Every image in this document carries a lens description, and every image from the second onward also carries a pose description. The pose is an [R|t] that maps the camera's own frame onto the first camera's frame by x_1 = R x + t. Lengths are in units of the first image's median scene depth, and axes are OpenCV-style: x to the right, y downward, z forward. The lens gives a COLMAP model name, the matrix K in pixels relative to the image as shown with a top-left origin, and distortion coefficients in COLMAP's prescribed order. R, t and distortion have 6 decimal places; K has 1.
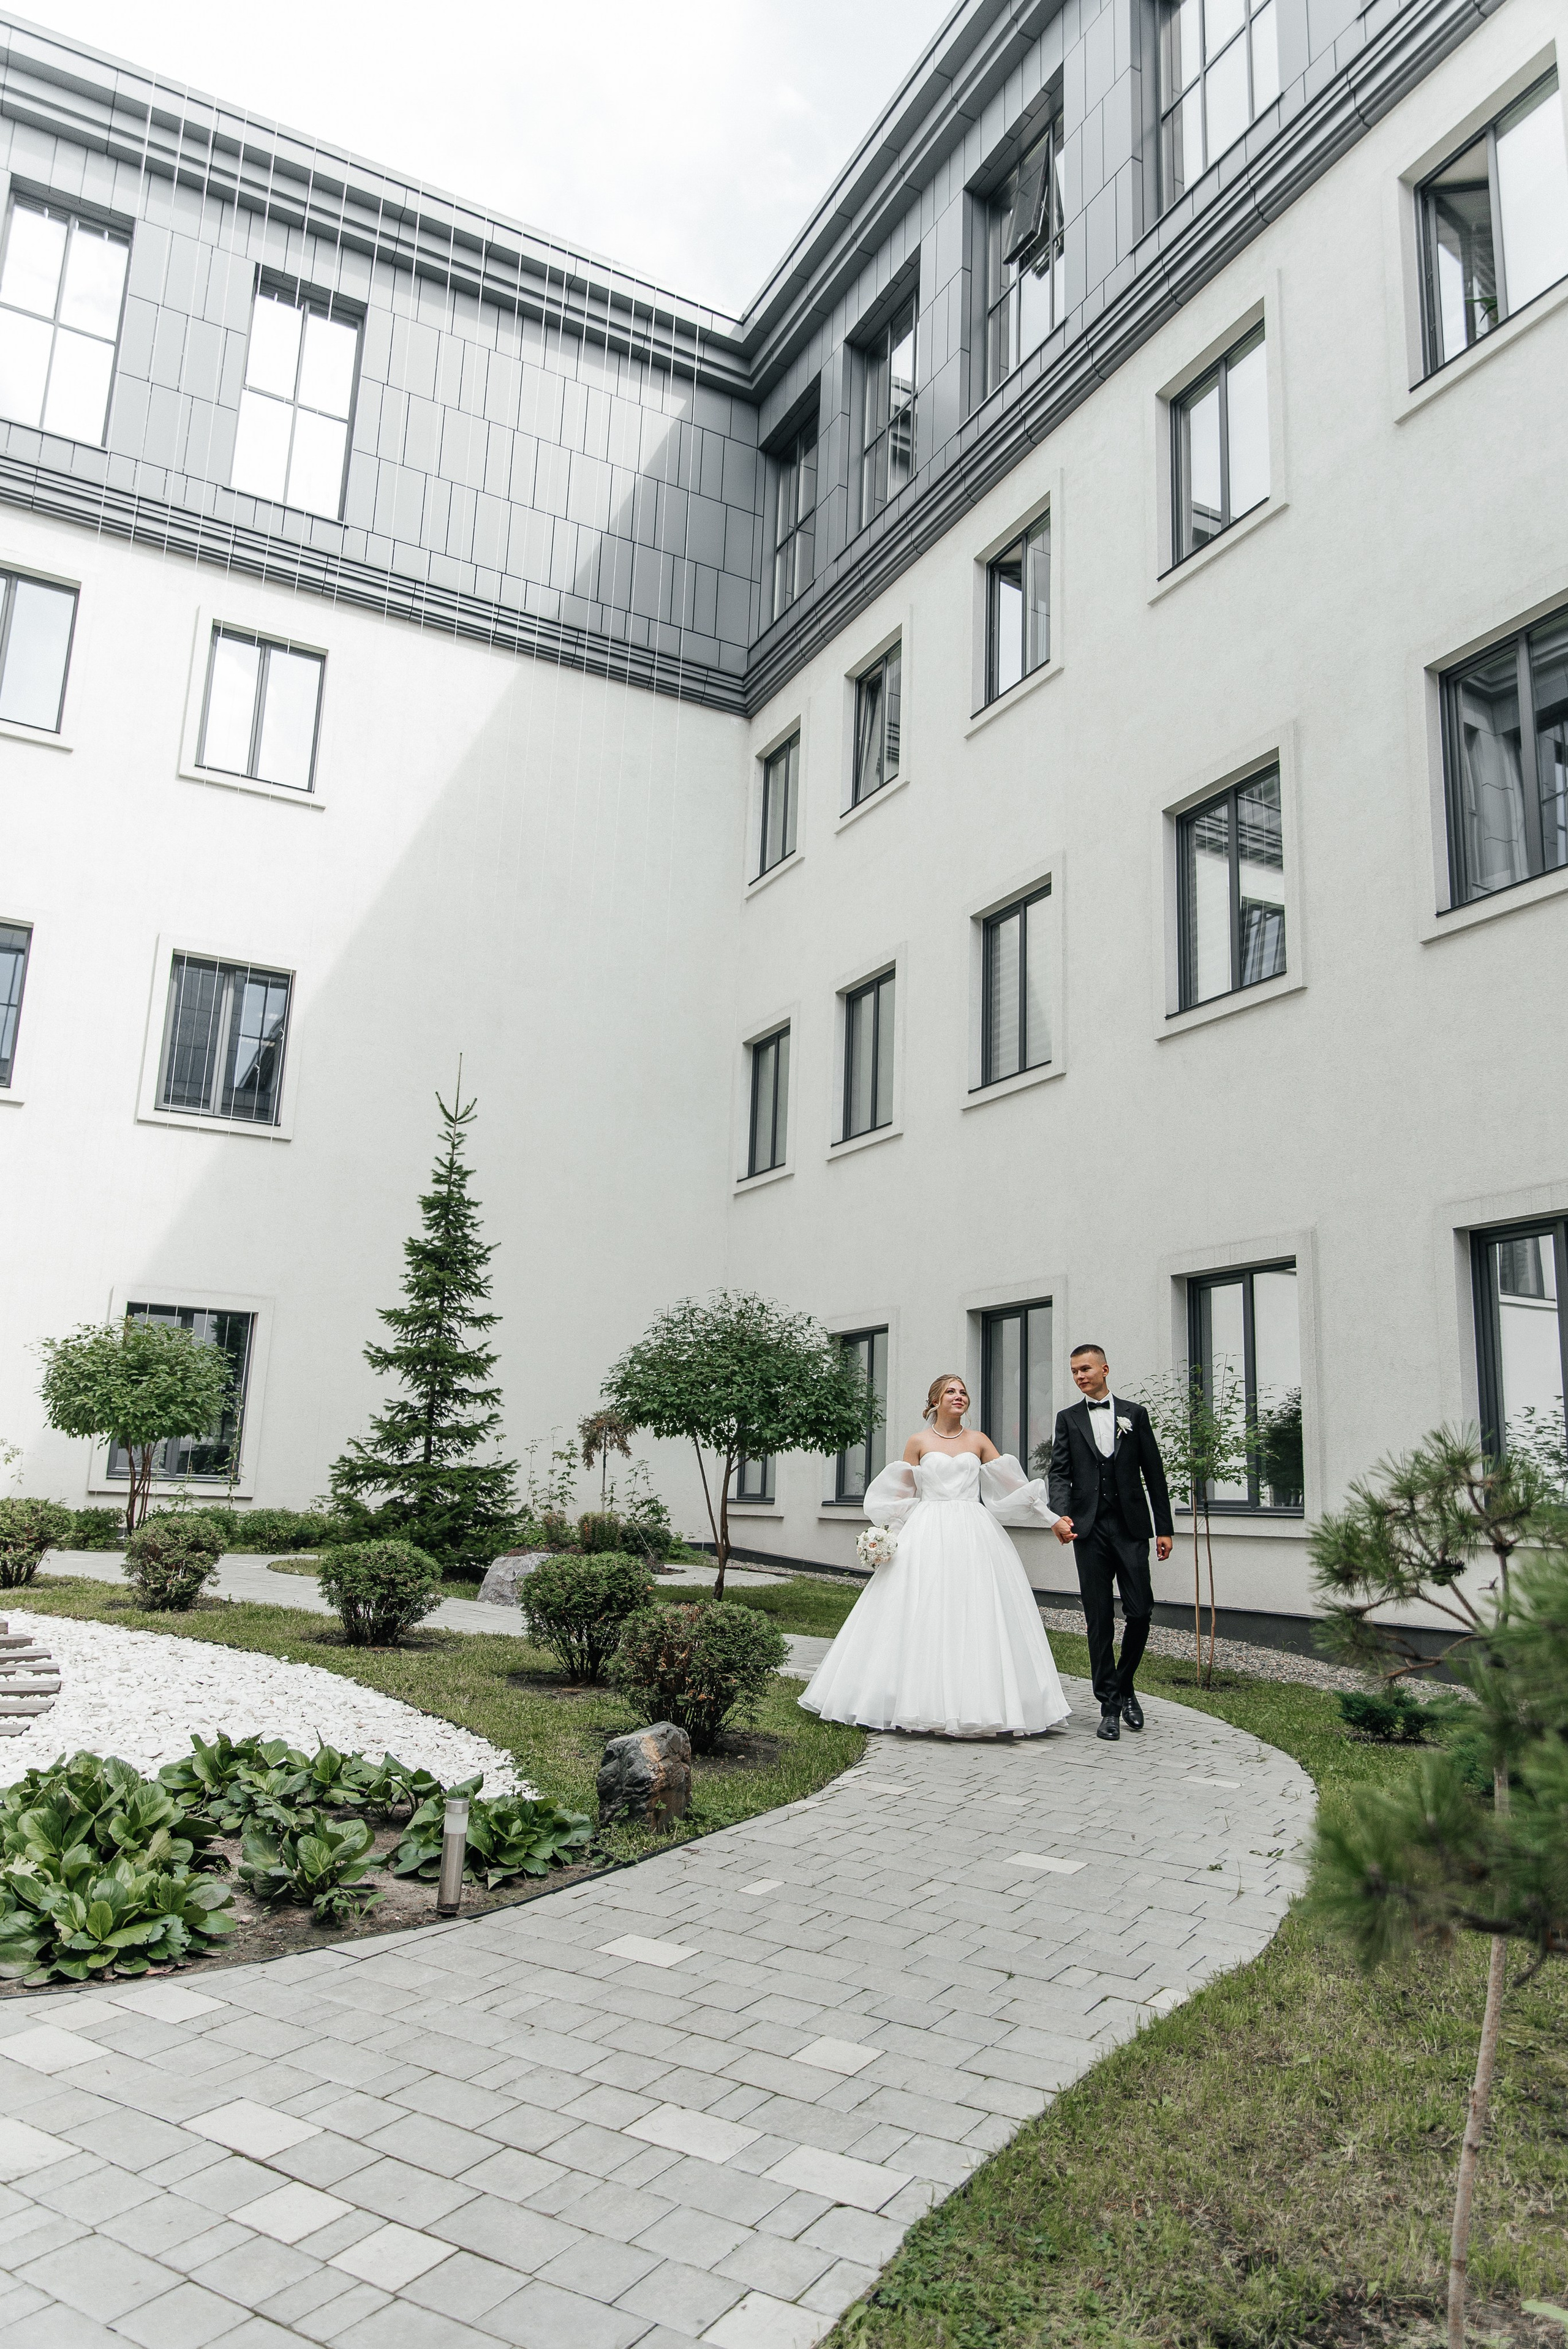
lens RADIAL K [[1580.6, 0, 783.3], [0, 1580.6, 1181.2], [0, 0, 1]] dist [0.003886, -0.007945]
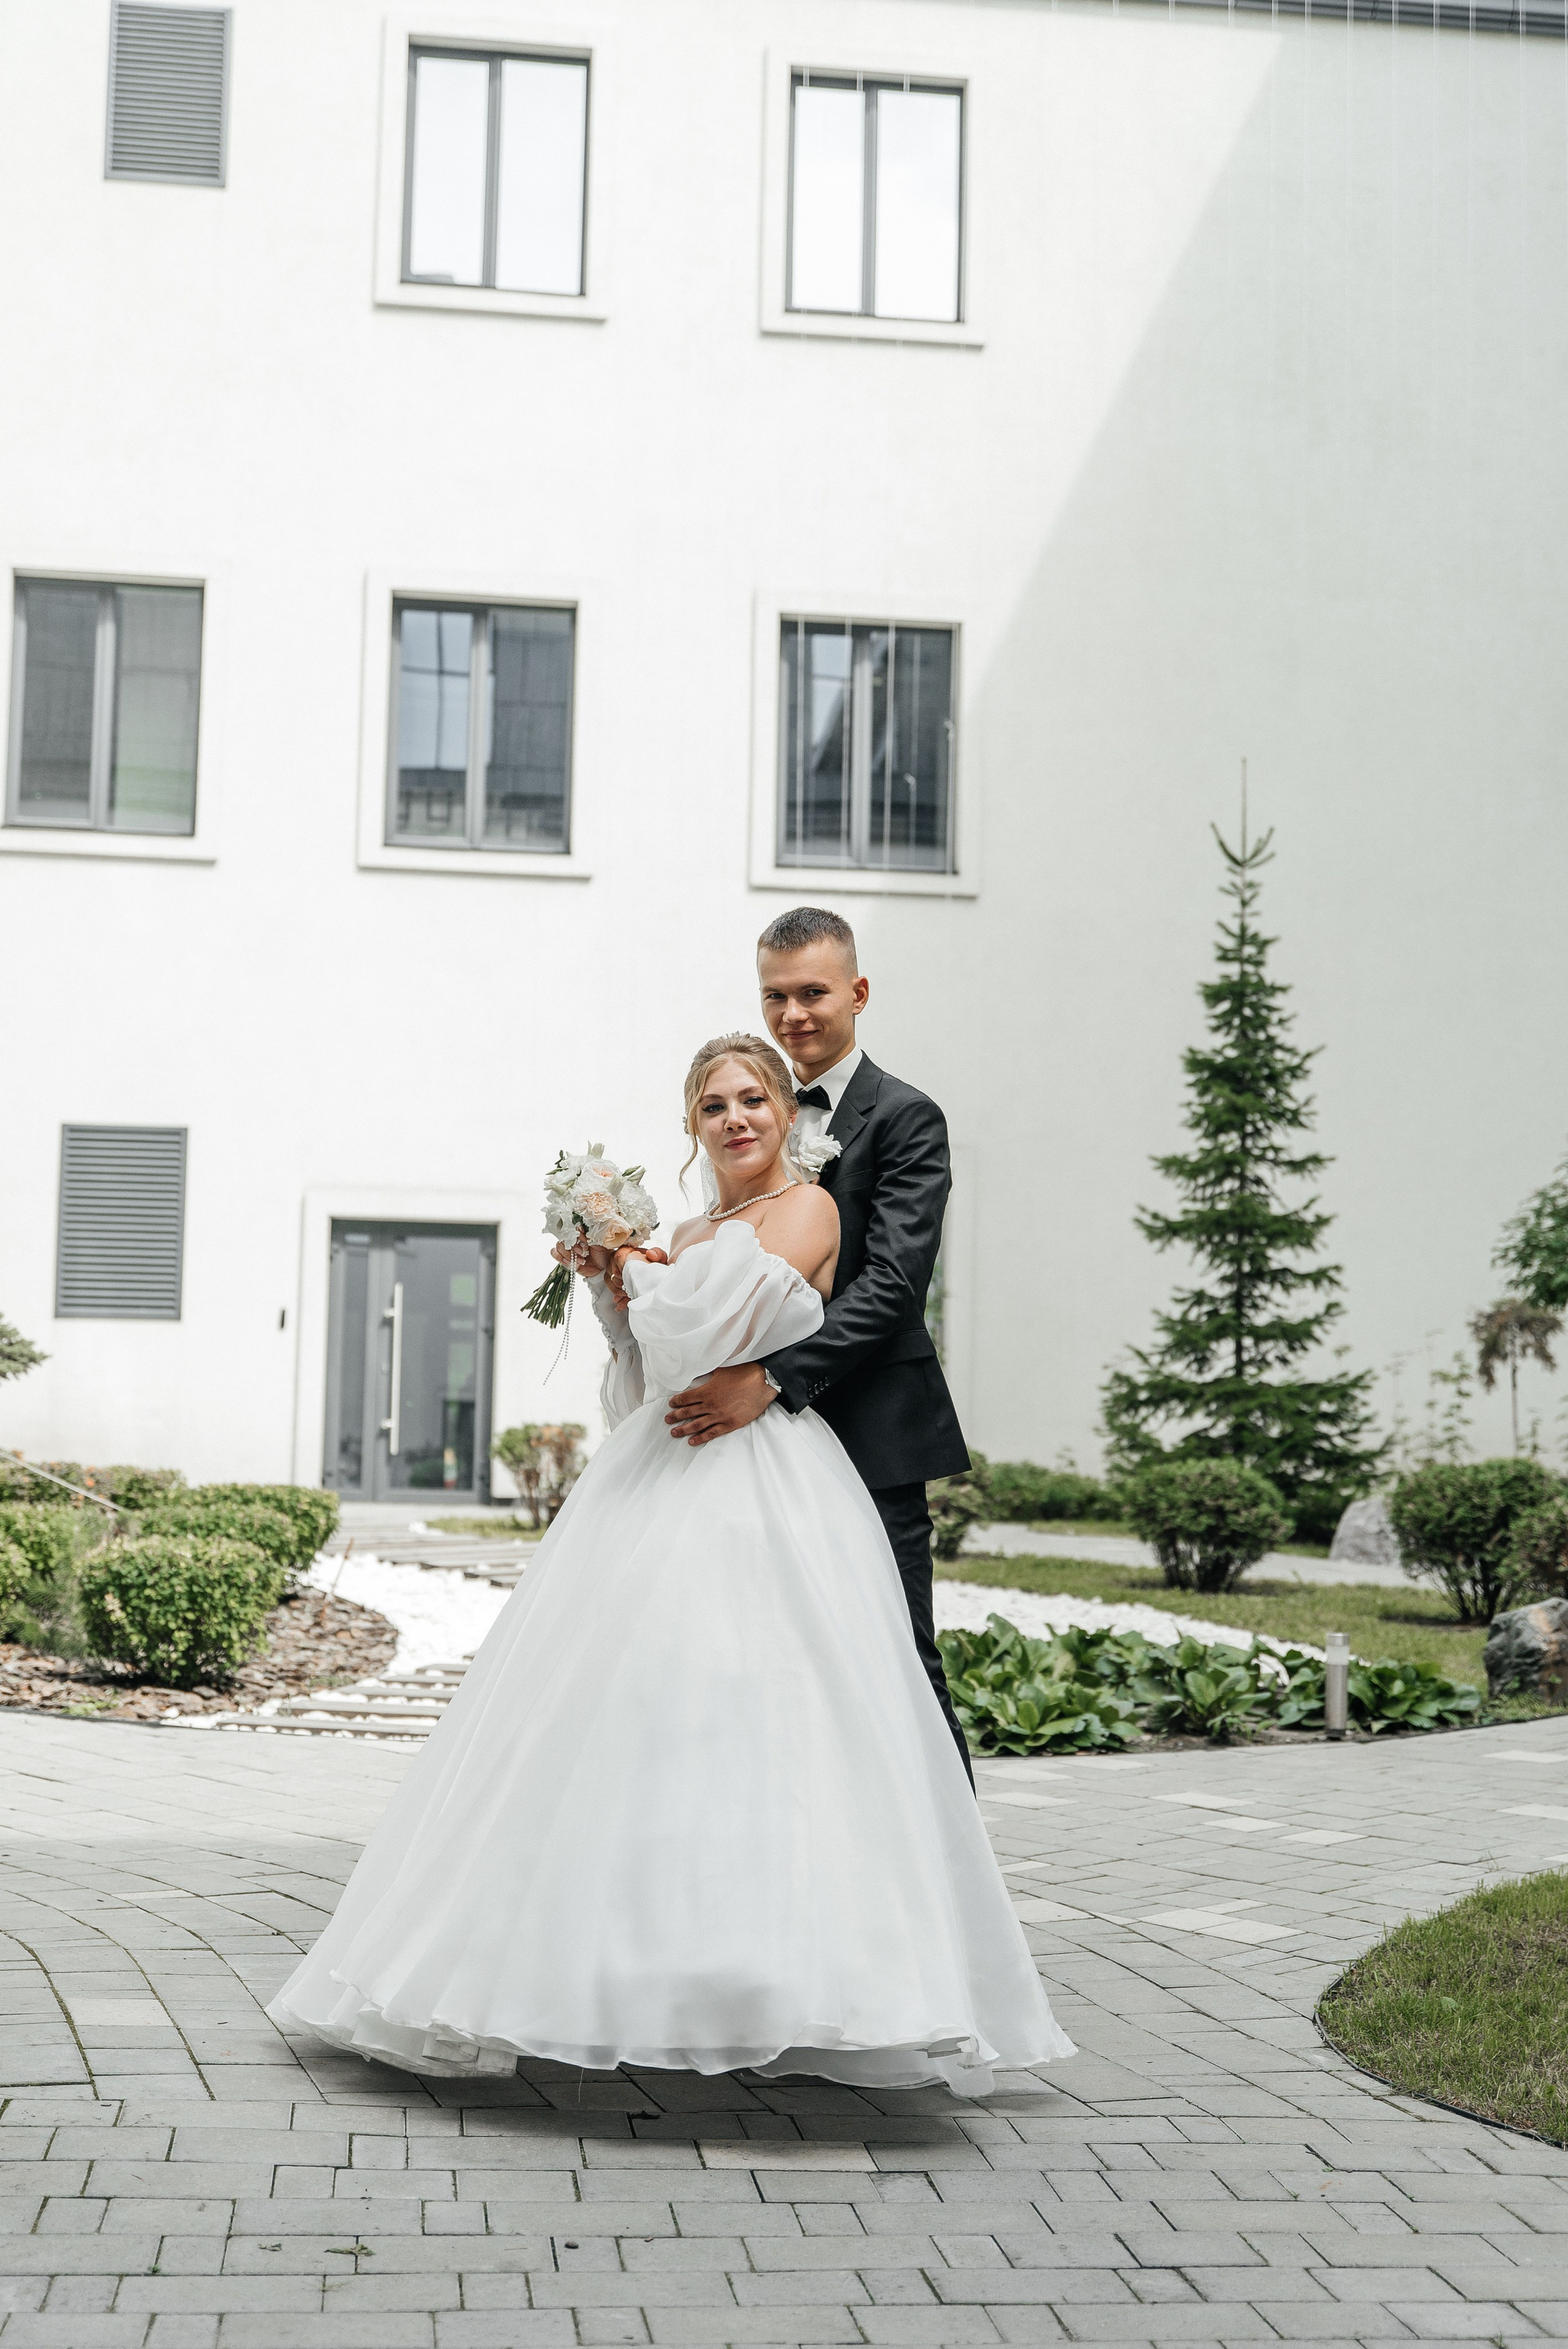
lens RADIAL K [[3237.0, 0, 779.3], [0, 3237.0, 1172.9], [0, 0, 1]] dist [0.007980, -0.018986]
pose [[0.940713, -0.052392, -0.335134, 0.050398], [0.083009, 0.993516, 0.077687, -0.028456], [0.328891, -0.100900, 0.938962, -0.308955]]
